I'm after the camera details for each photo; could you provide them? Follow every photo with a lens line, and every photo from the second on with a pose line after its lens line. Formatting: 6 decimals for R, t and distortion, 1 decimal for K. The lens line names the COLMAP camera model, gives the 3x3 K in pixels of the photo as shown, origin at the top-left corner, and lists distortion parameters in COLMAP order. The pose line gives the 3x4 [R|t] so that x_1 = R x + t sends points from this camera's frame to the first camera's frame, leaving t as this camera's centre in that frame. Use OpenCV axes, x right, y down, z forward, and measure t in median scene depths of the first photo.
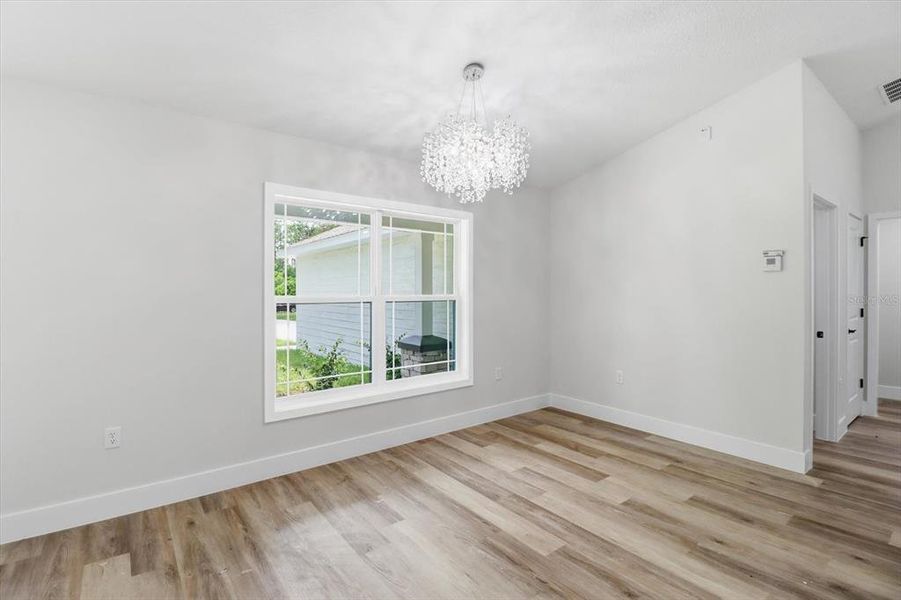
lens RADIAL K [[424.9, 0, 444.3], [0, 424.9, 289.7], [0, 0, 1]] dist [0.001645, -0.009972]
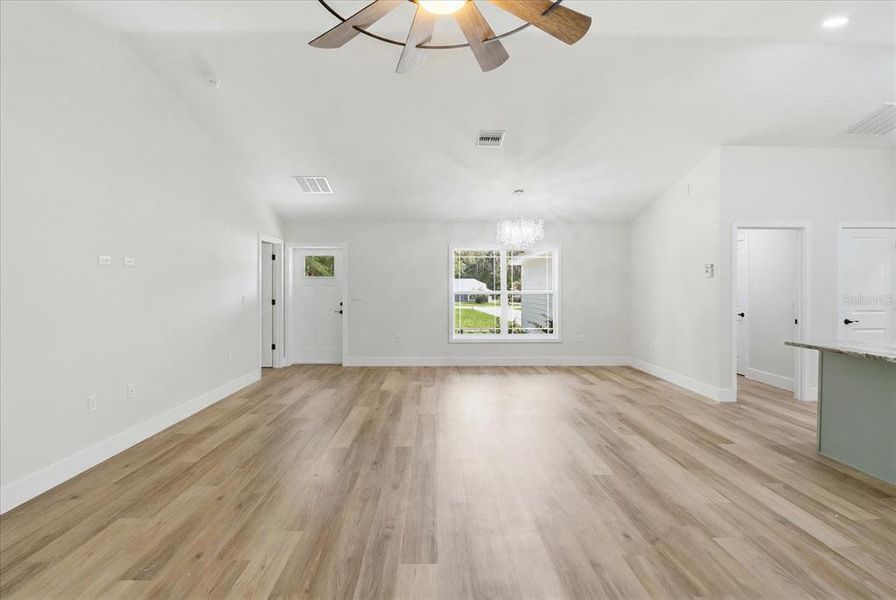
lens RADIAL K [[422.5, 0, 441.9], [0, 422.5, 289.7], [0, 0, 1]] dist [0.001645, -0.009972]
pose [[0.801798, 0.000615, -0.597594, 0.843010], [0.003278, 0.999980, 0.005427, -0.007484], [0.597586, -0.006310, 0.801780, -0.822813]]
